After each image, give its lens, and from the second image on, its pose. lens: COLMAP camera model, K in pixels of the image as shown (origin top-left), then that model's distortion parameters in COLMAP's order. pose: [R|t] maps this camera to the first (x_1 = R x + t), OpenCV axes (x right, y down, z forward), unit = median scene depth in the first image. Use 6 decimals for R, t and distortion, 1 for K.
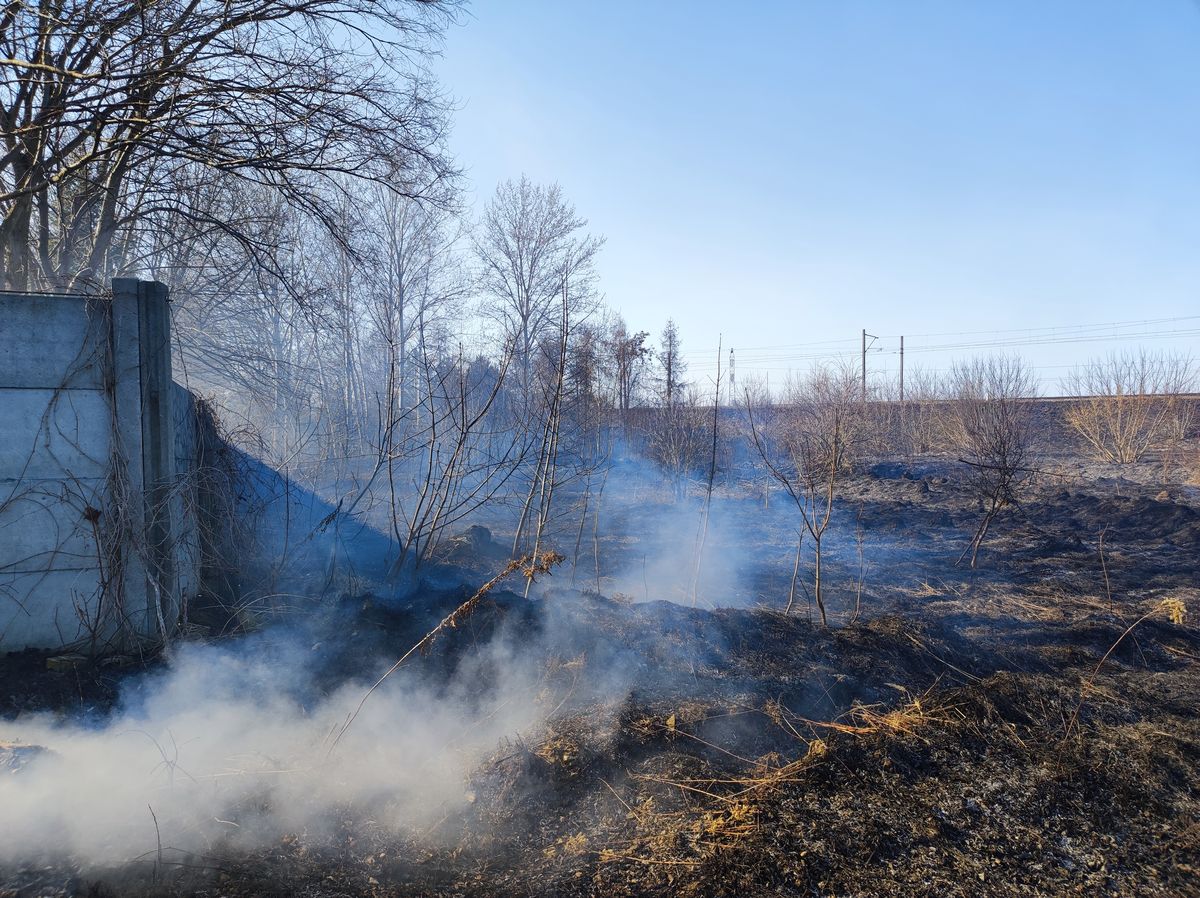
lens RADIAL K [[854.5, 0, 600.0], [0, 854.5, 449.0], [0, 0, 1]] dist [0.020820, -0.026952]
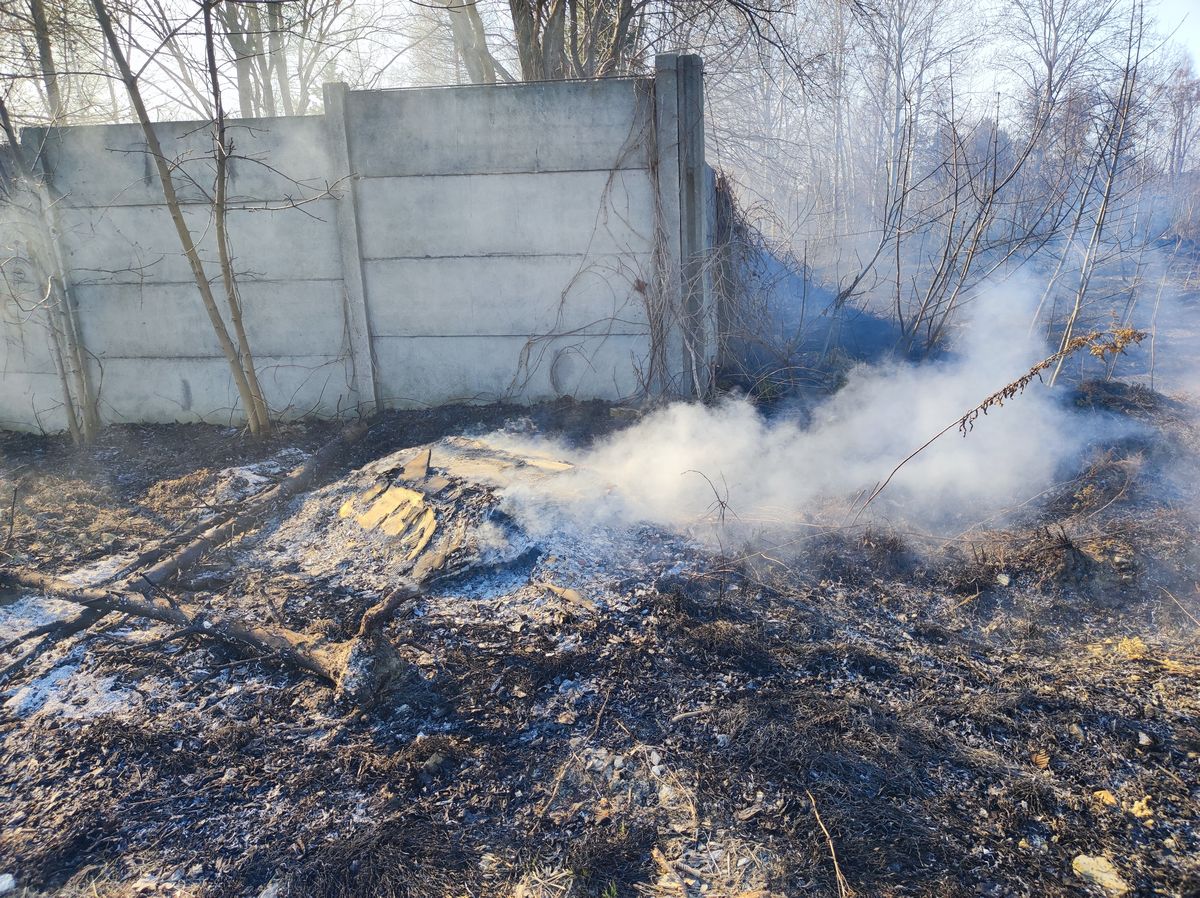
lens RADIAL K [[854.5, 0, 600.0], [0, 854.5, 449.0], [0, 0, 1]] dist [0.020820, -0.026952]
pose [[0.860571, 0.103125, -0.498782, -0.012640], [0.021000, 0.971271, 0.237047, 0.003816], [0.508898, -0.214470, 0.833682, -0.001601]]
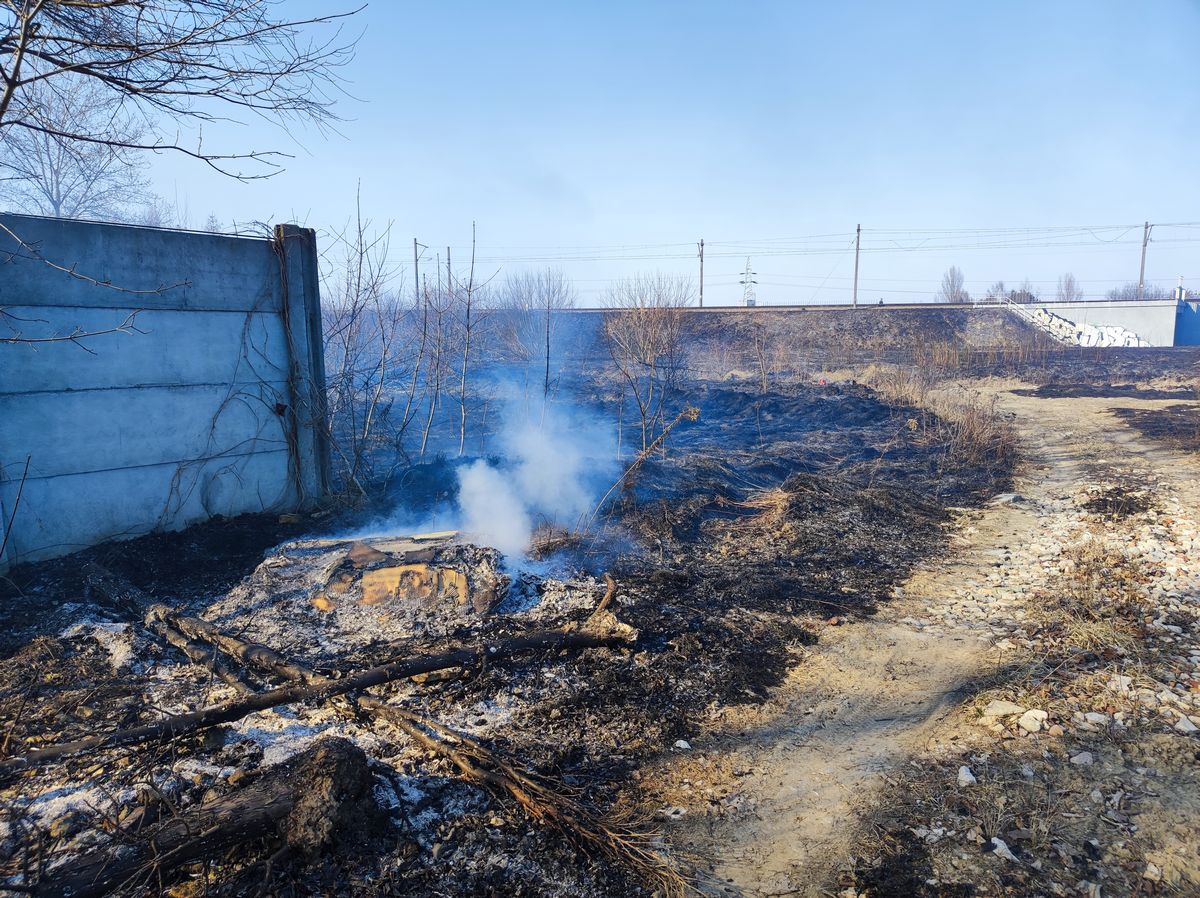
lens RADIAL K [[865.7, 0, 599.9], [0, 865.7, 469.3], [0, 0, 1]] dist [-0.063898, 0.000094]
pose [[0.854946, -0.076652, 0.513022, -0.188392], [0.008793, 0.991021, 0.133418, -0.000625], [-0.518642, -0.109555, 0.847944, -0.082620]]
